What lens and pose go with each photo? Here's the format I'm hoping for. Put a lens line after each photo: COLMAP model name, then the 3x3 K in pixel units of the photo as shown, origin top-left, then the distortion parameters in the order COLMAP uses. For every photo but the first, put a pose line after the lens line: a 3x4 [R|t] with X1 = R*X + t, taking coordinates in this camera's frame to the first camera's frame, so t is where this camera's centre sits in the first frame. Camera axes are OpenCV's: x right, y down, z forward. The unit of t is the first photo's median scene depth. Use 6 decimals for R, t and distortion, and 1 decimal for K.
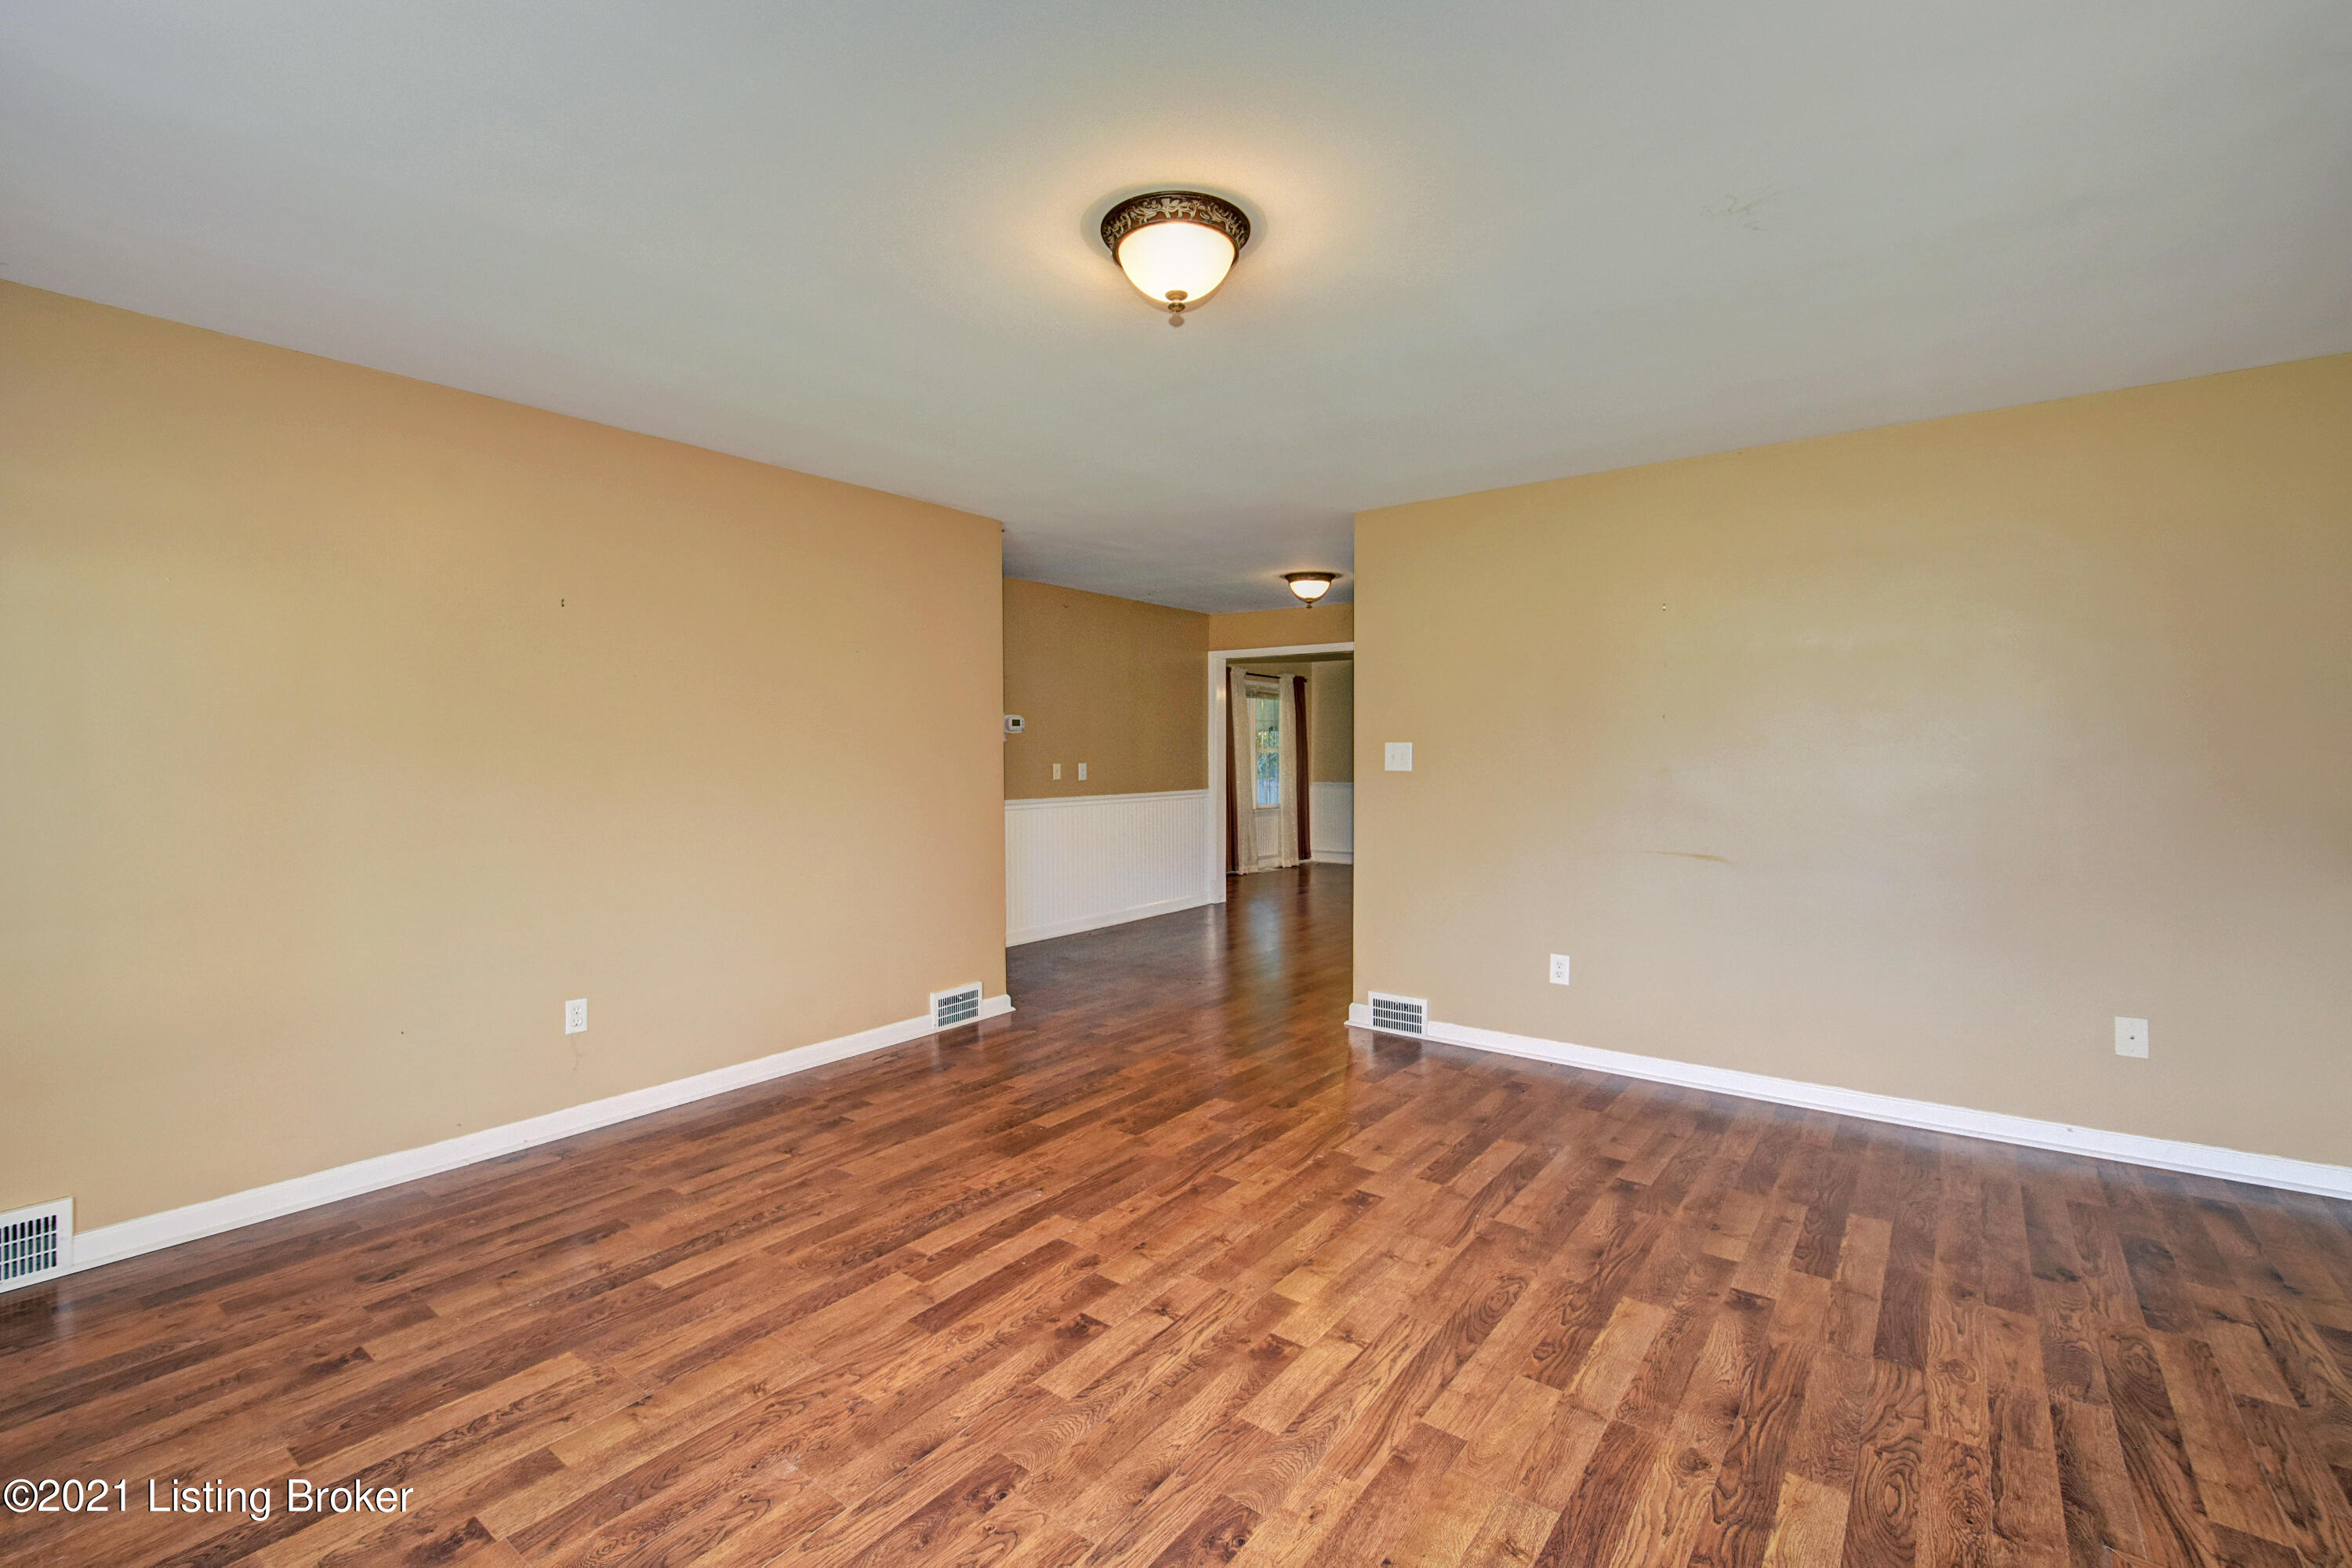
lens RADIAL K [[1033.0, 0, 1174.9], [0, 1033.0, 760.6], [0, 0, 1]] dist [-0.000310, -0.000222]
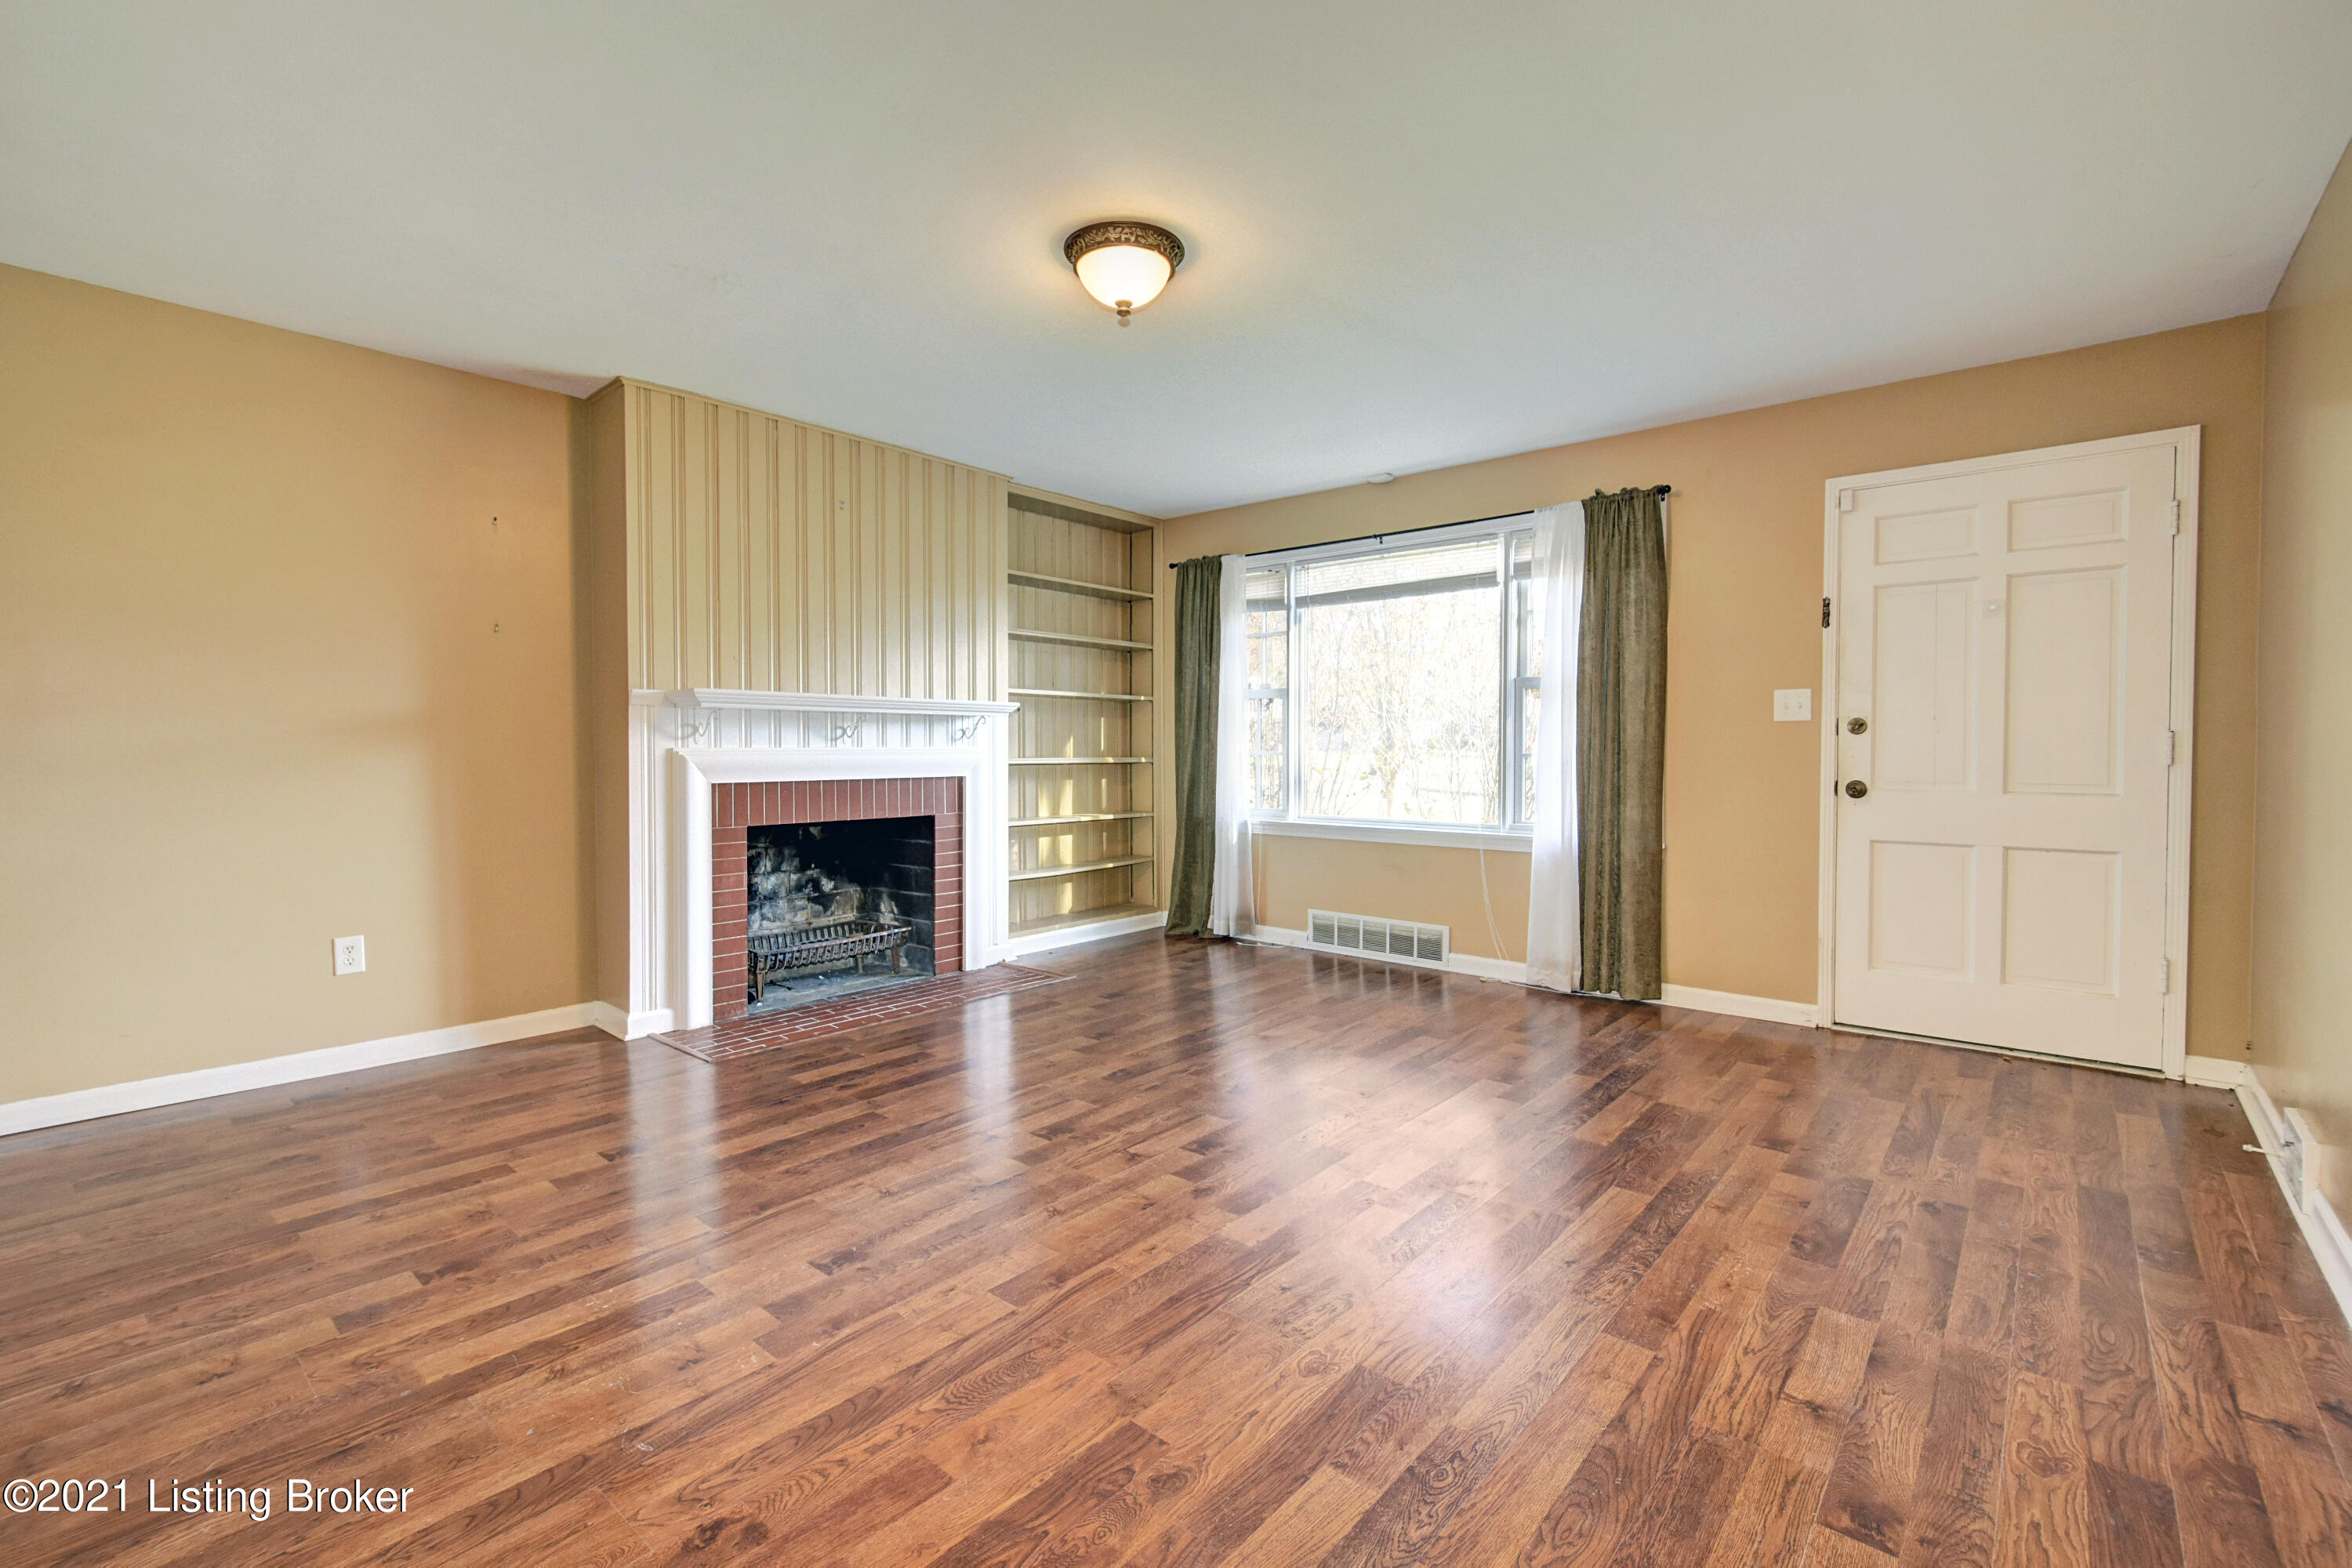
lens RADIAL K [[1033.0, 0, 1174.9], [0, 1033.0, 760.6], [0, 0, 1]] dist [-0.000310, -0.000222]
pose [[-0.998236, 0.000357, 0.059364, -0.108504], [0.001696, 0.999745, 0.022514, 0.057676], [-0.059341, 0.022575, -0.997982, 1.845792]]
